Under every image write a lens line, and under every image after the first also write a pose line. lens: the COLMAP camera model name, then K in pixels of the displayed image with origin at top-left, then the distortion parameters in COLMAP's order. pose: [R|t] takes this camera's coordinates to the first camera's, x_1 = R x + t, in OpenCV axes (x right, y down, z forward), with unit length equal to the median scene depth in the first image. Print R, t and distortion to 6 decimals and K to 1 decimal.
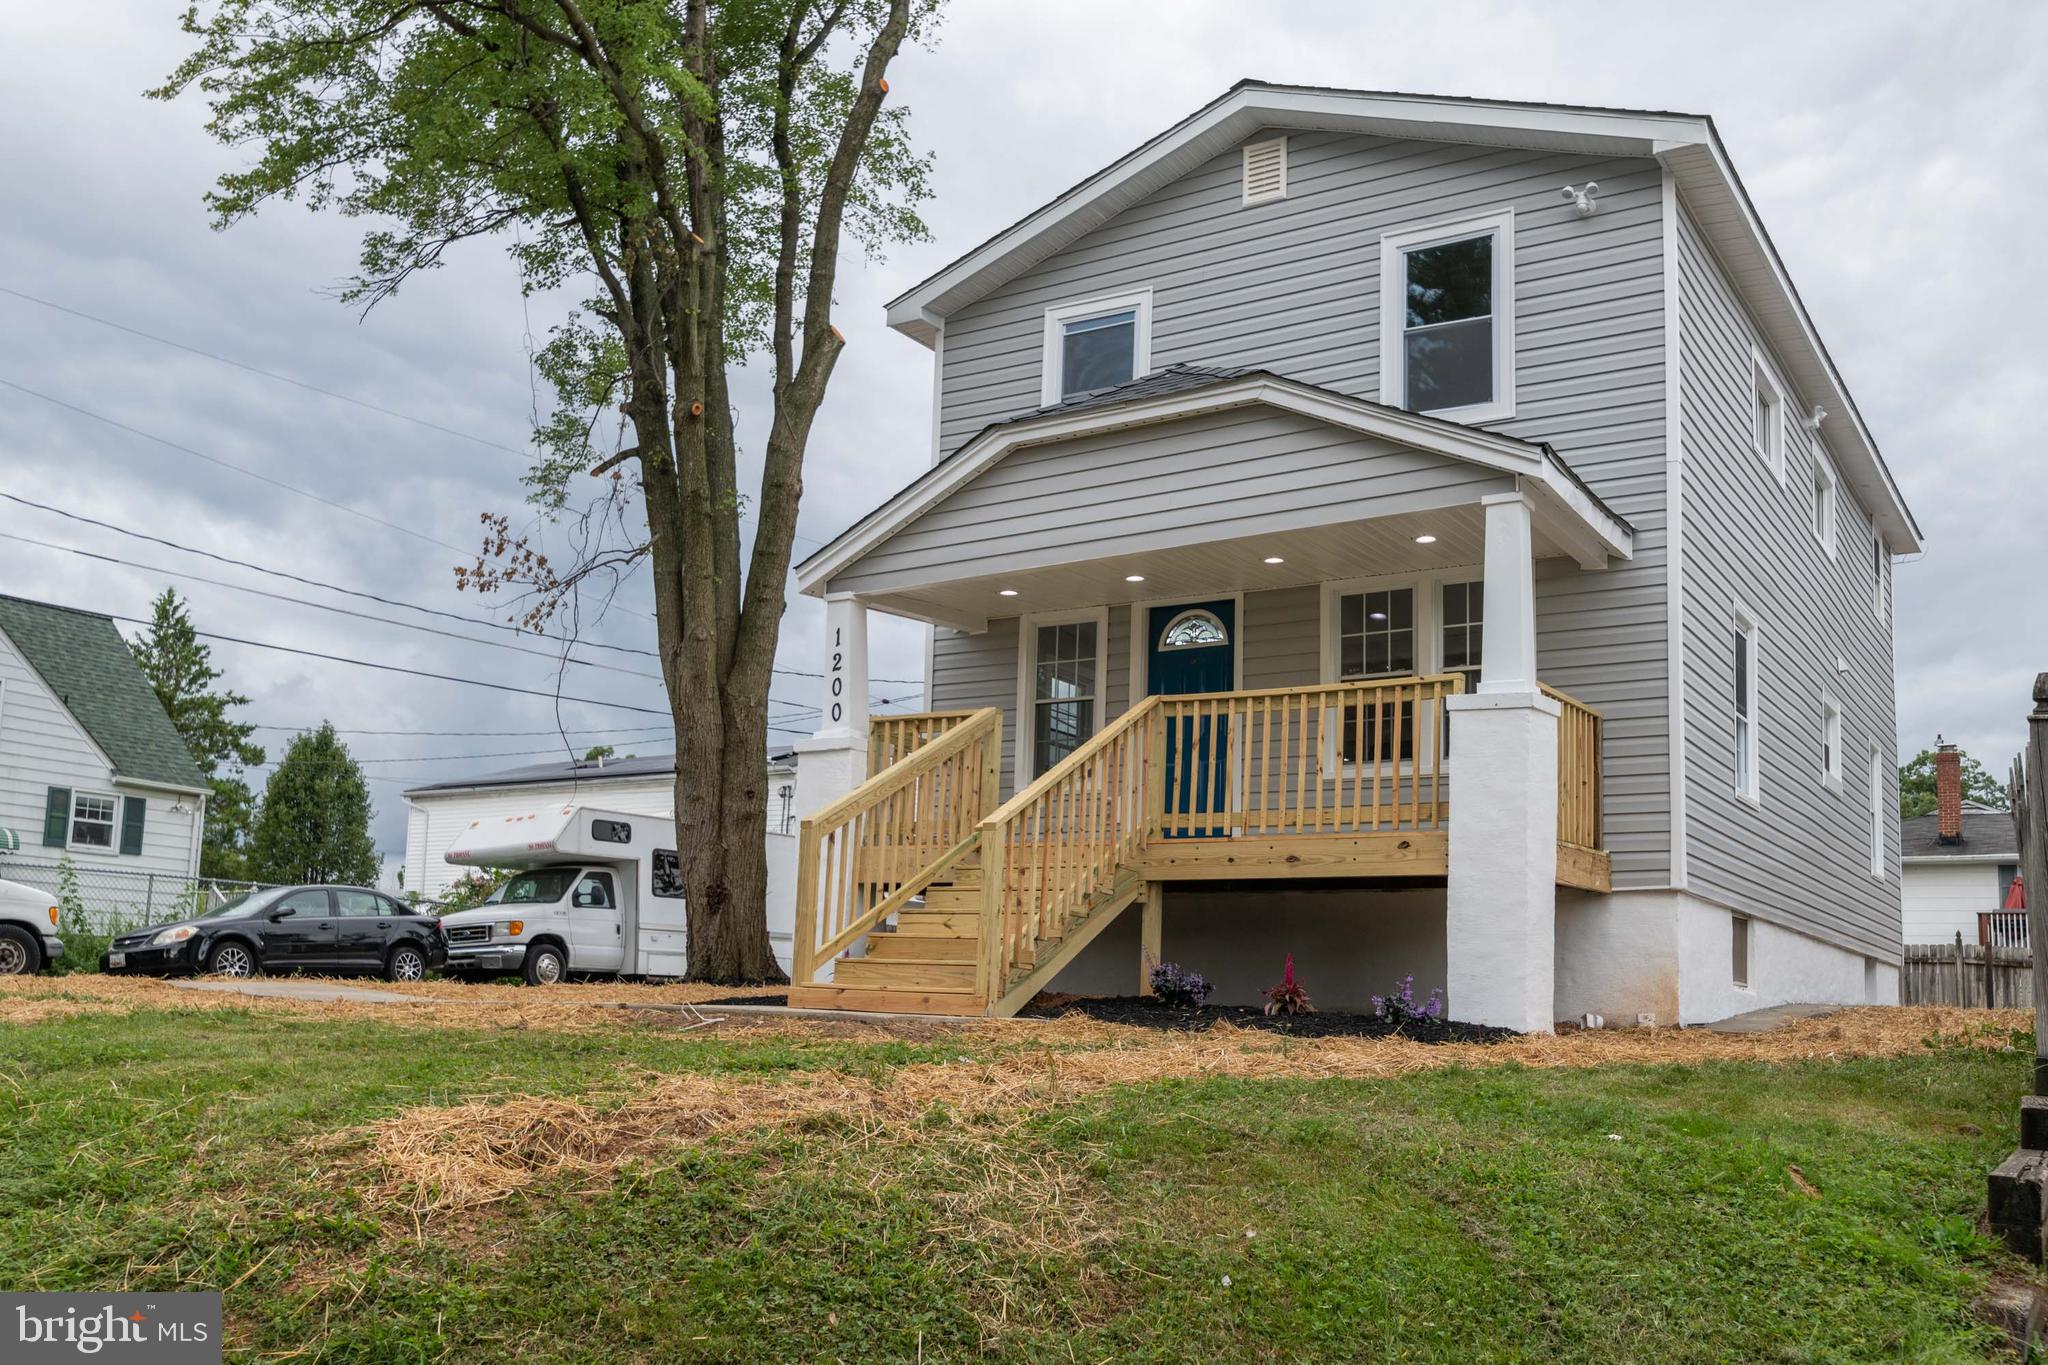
lens RADIAL K [[1814.1, 0, 1071.7], [0, 1814.1, 804.8], [0, 0, 1]] dist [-0.014668, 0.012441]
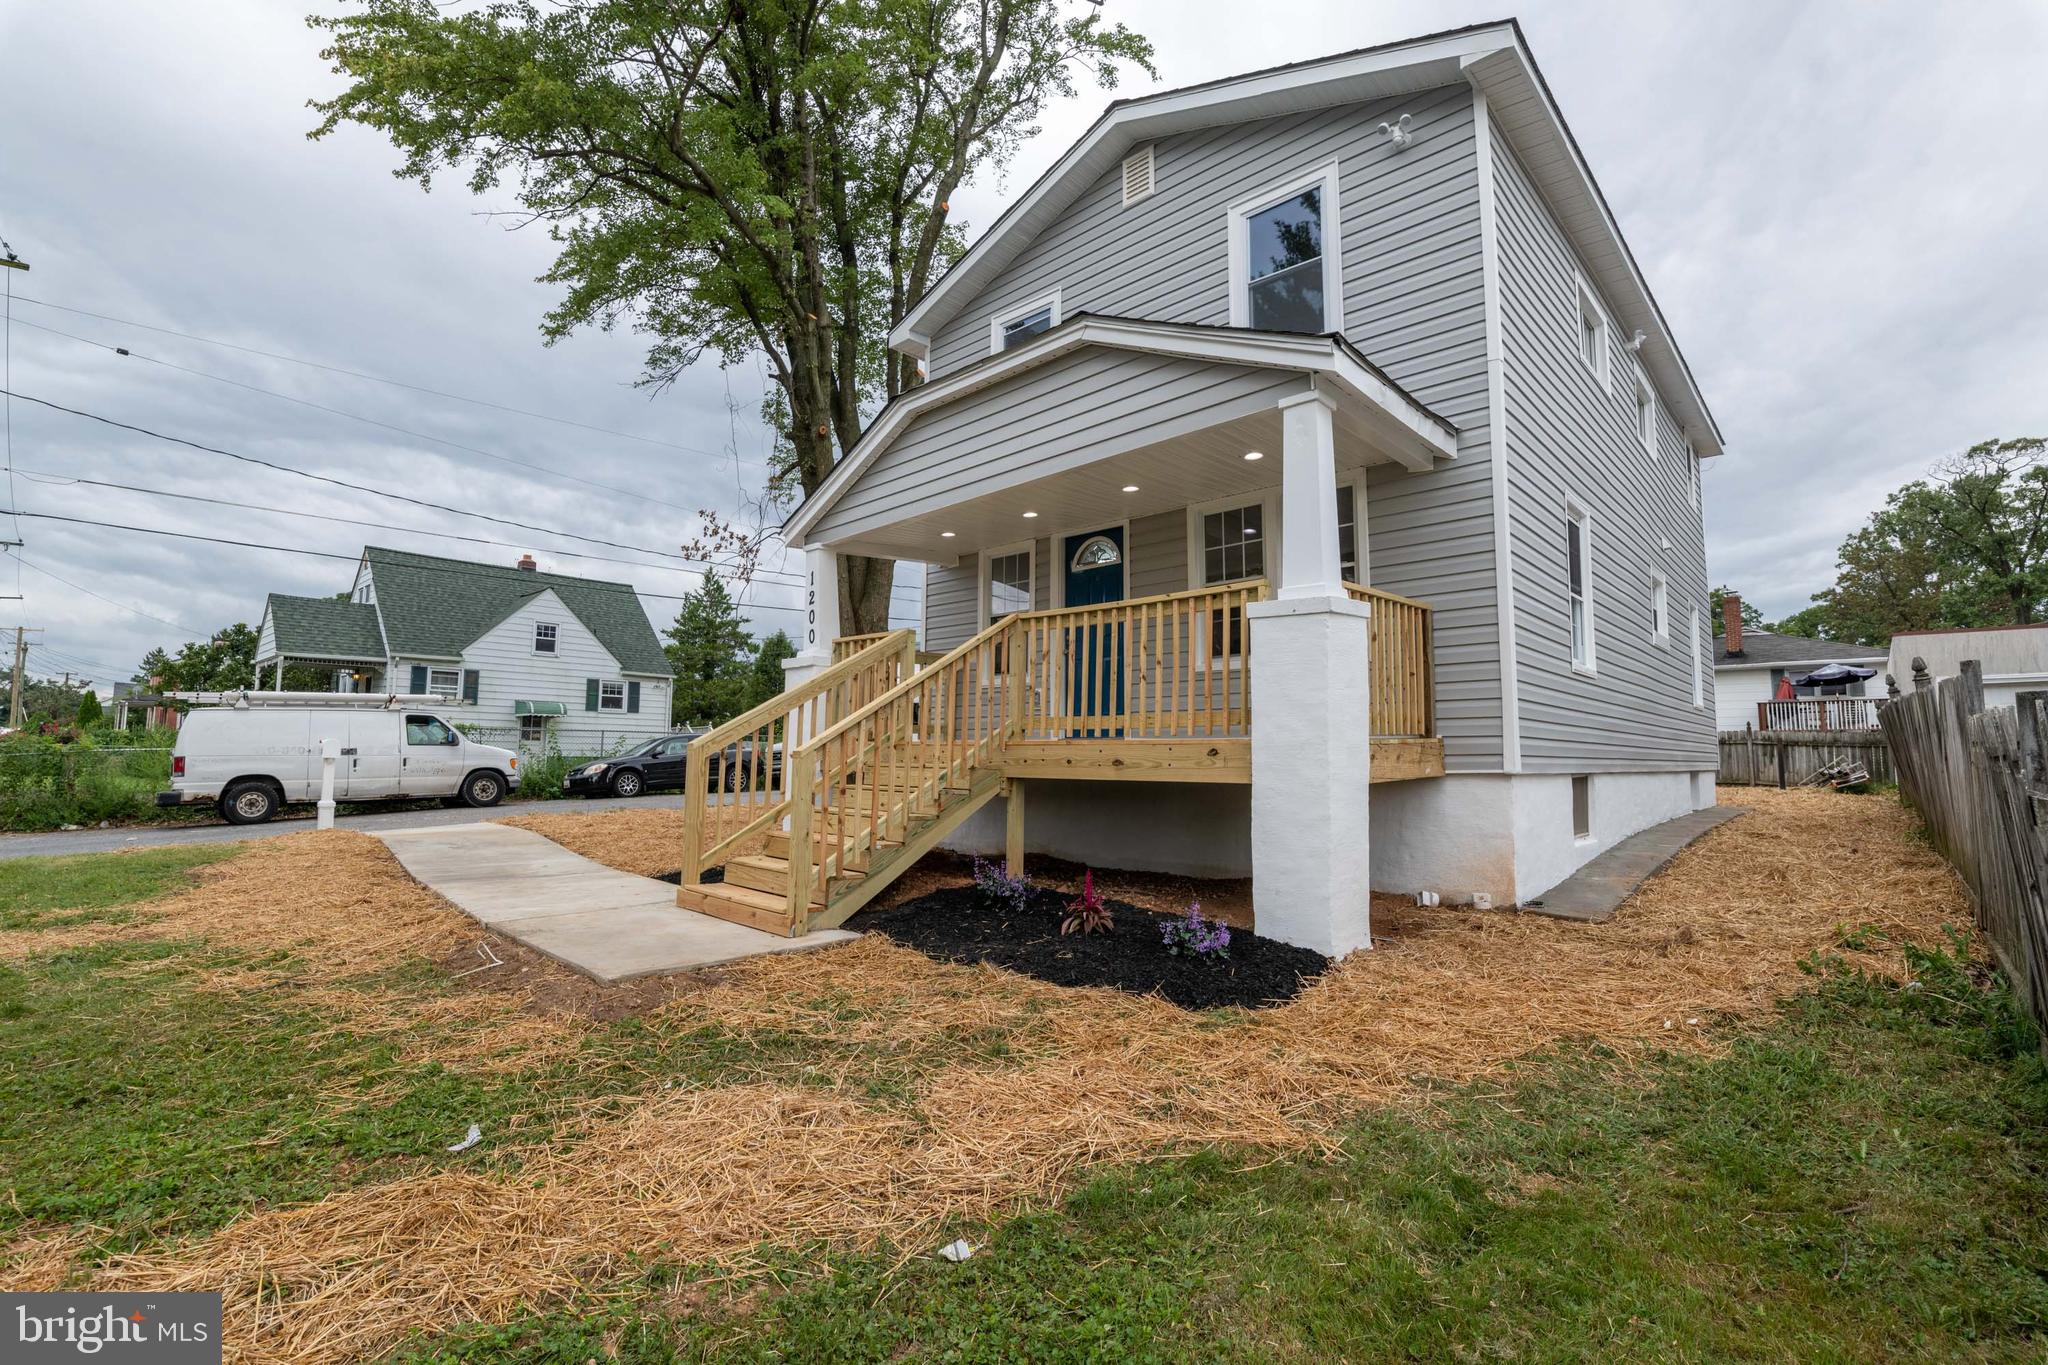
lens RADIAL K [[911.4, 0, 1024.0], [0, 911.4, 682.5], [0, 0, 1]] dist [-0.025215, -0.000323]
pose [[0.977923, -0.042434, -0.204611, 0.148682], [0.050119, 0.998214, 0.032524, -0.031105], [0.202865, -0.042061, 0.978303, 0.384495]]
